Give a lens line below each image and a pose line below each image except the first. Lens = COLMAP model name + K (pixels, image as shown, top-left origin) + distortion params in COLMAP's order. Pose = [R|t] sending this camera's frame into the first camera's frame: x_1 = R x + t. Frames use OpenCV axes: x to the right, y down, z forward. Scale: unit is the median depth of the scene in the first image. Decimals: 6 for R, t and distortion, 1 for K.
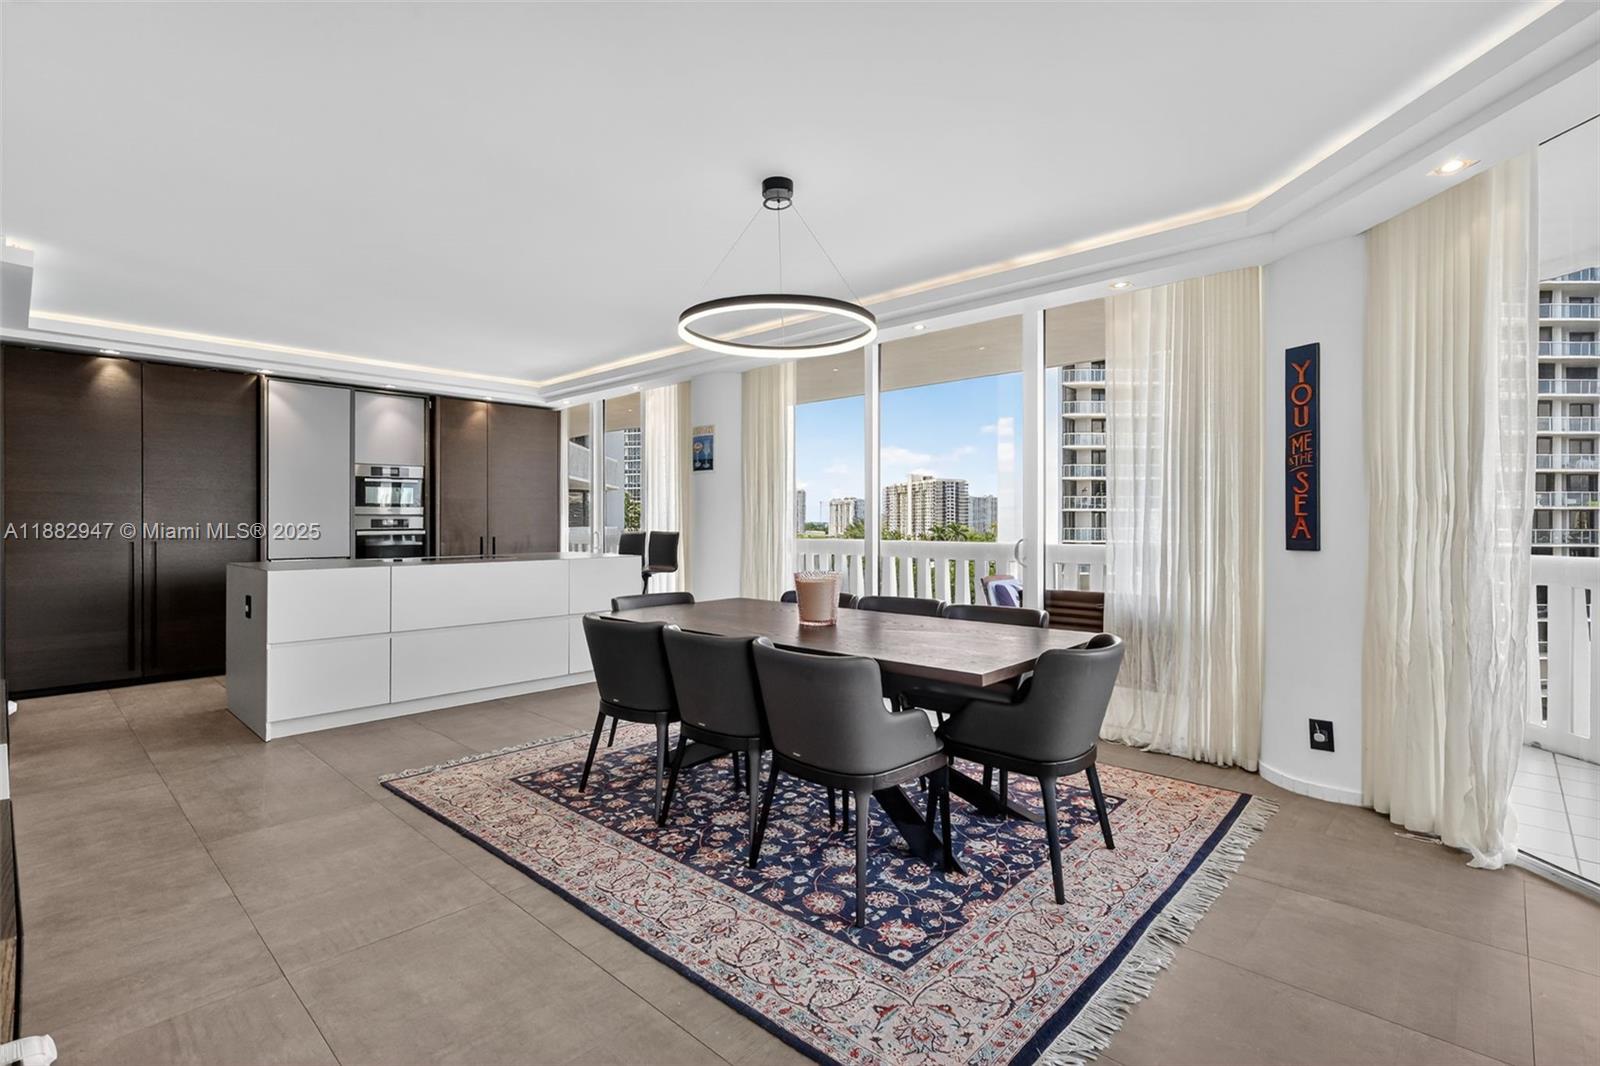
lens RADIAL K [[748.2, 0, 791.8], [0, 748.2, 523.5], [0, 0, 1]] dist [-0.000136, 0.000780]
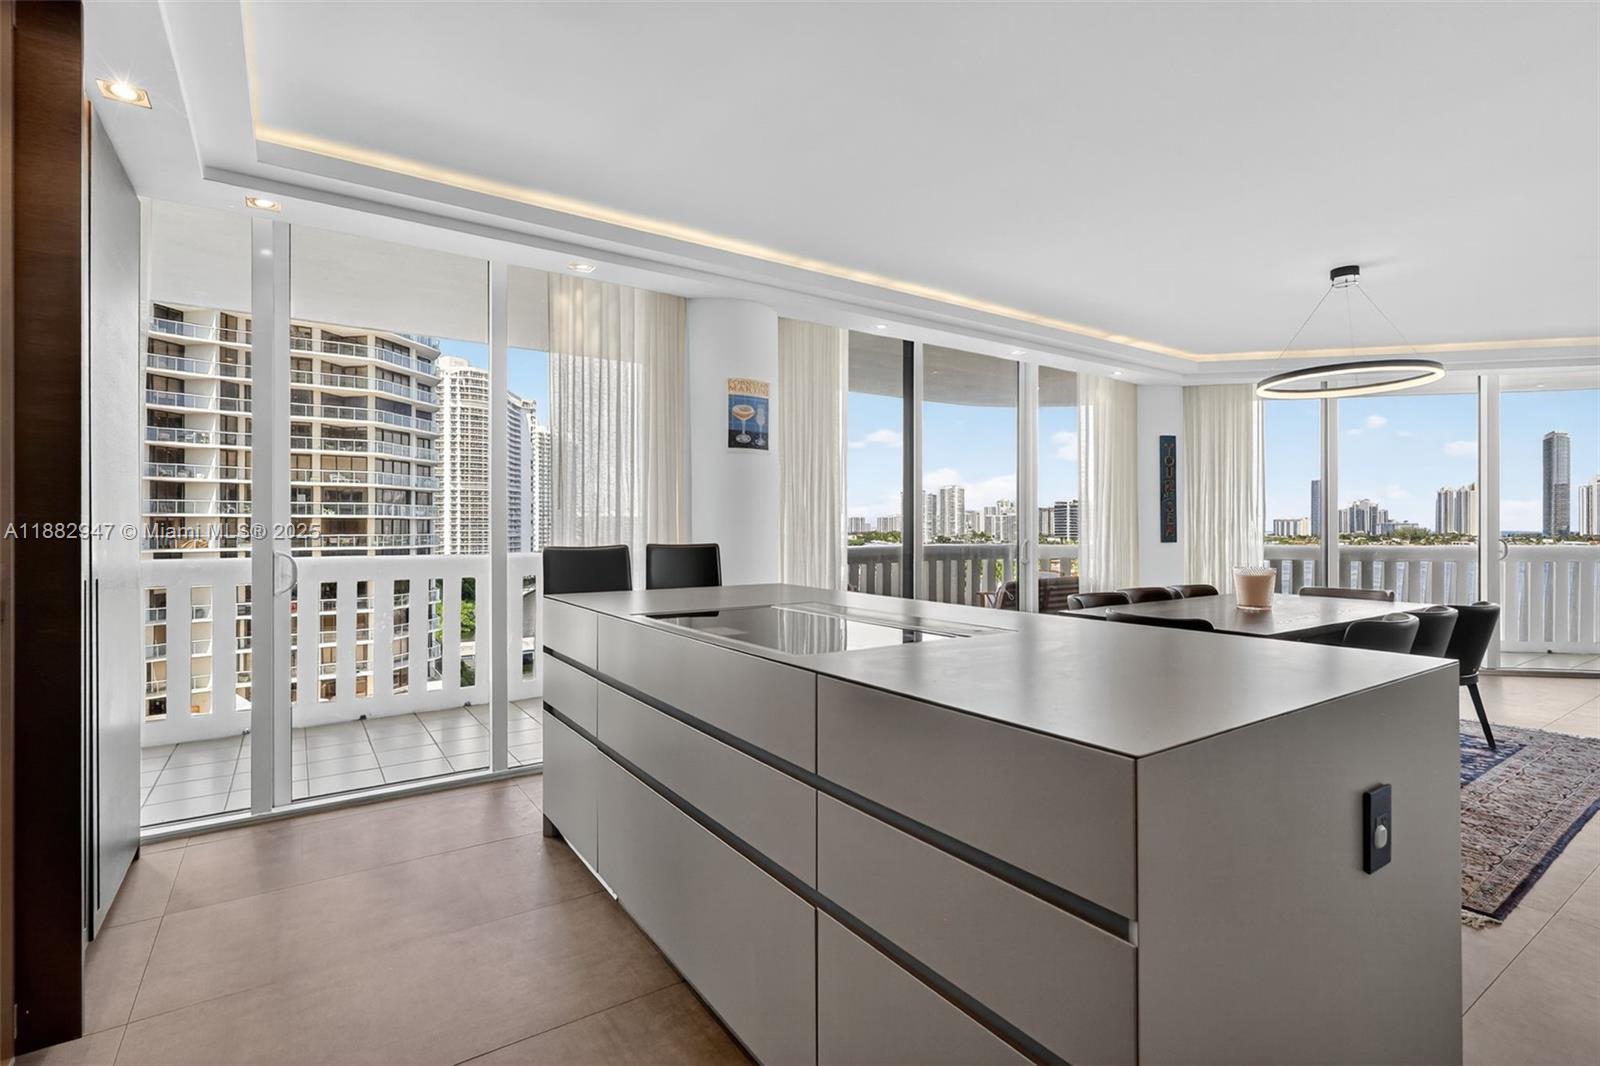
lens RADIAL K [[747.3, 0, 793.6], [0, 747.3, 529.1], [0, 0, 1]] dist [0.000851, 0.000564]
pose [[0.215621, -0.001286, 0.976476, -1.379276], [0.002337, 0.999997, 0.000801, -0.002133], [-0.976474, 0.002109, 0.215623, 1.517819]]
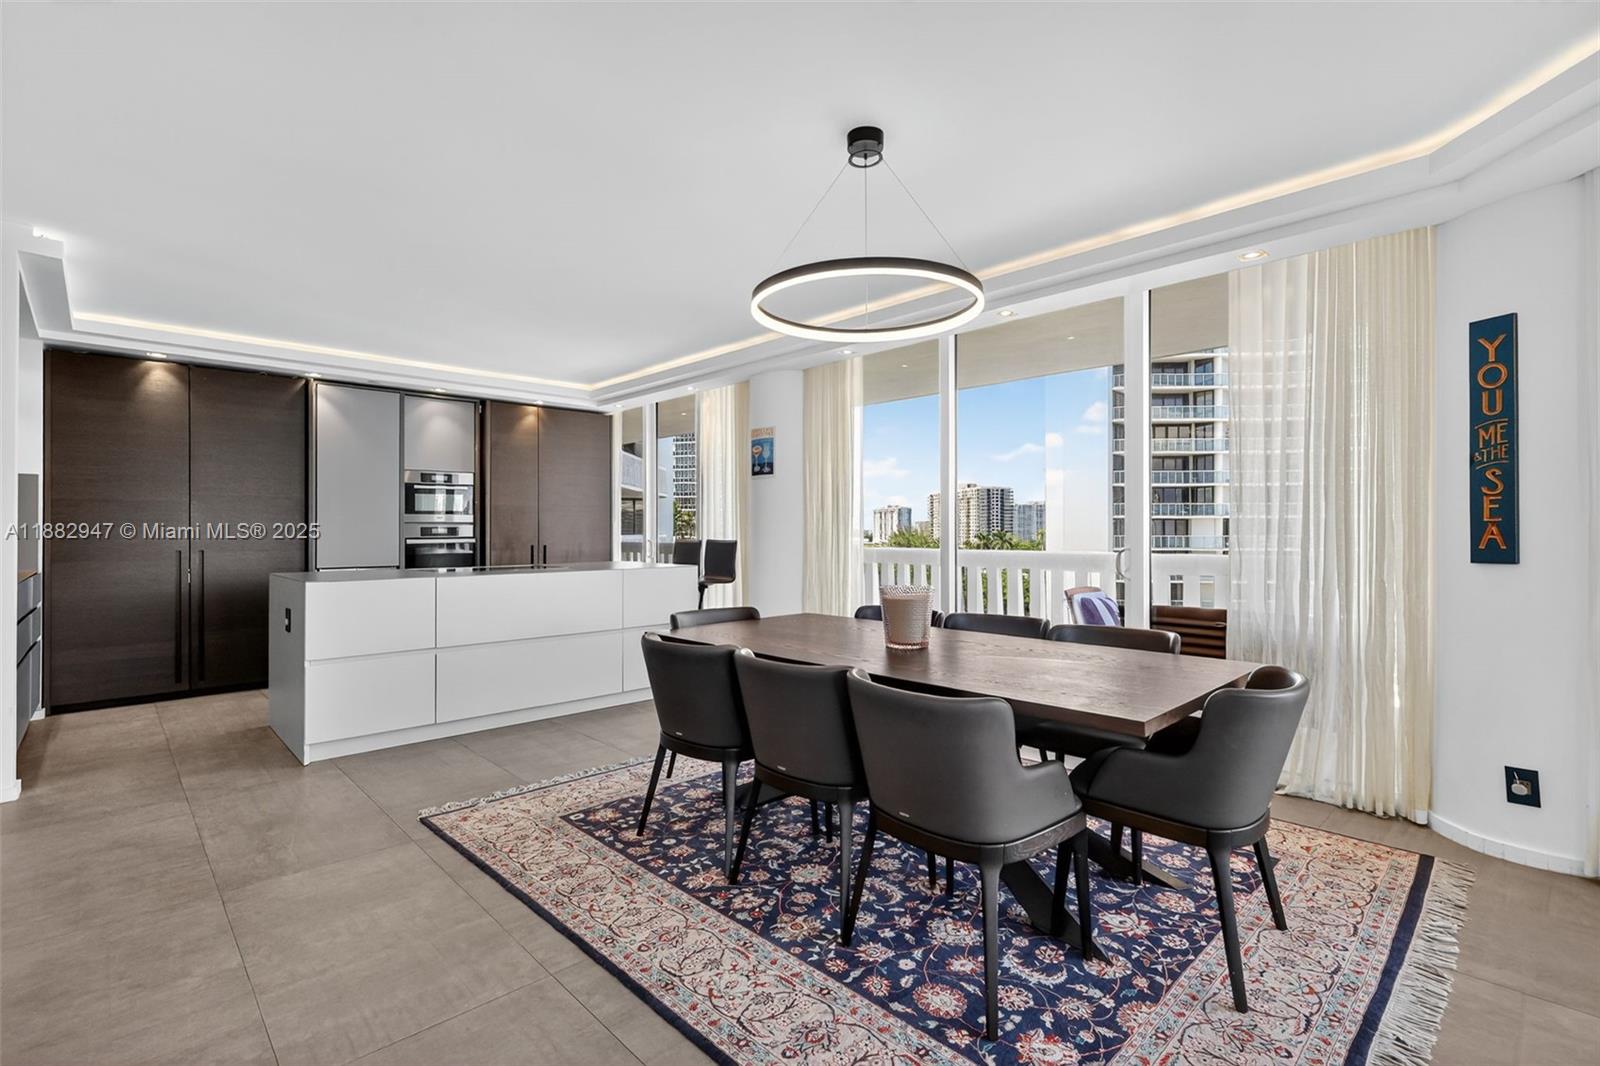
lens RADIAL K [[738.7, 0, 796.0], [0, 738.7, 530.9], [0, 0, 1]] dist [0.001200, -0.000105]
pose [[0.998573, -0.000898, -0.053405, -0.049373], [0.000874, 1.000000, -0.000463, -0.000360], [0.053405, 0.000416, 0.998573, 0.136676]]
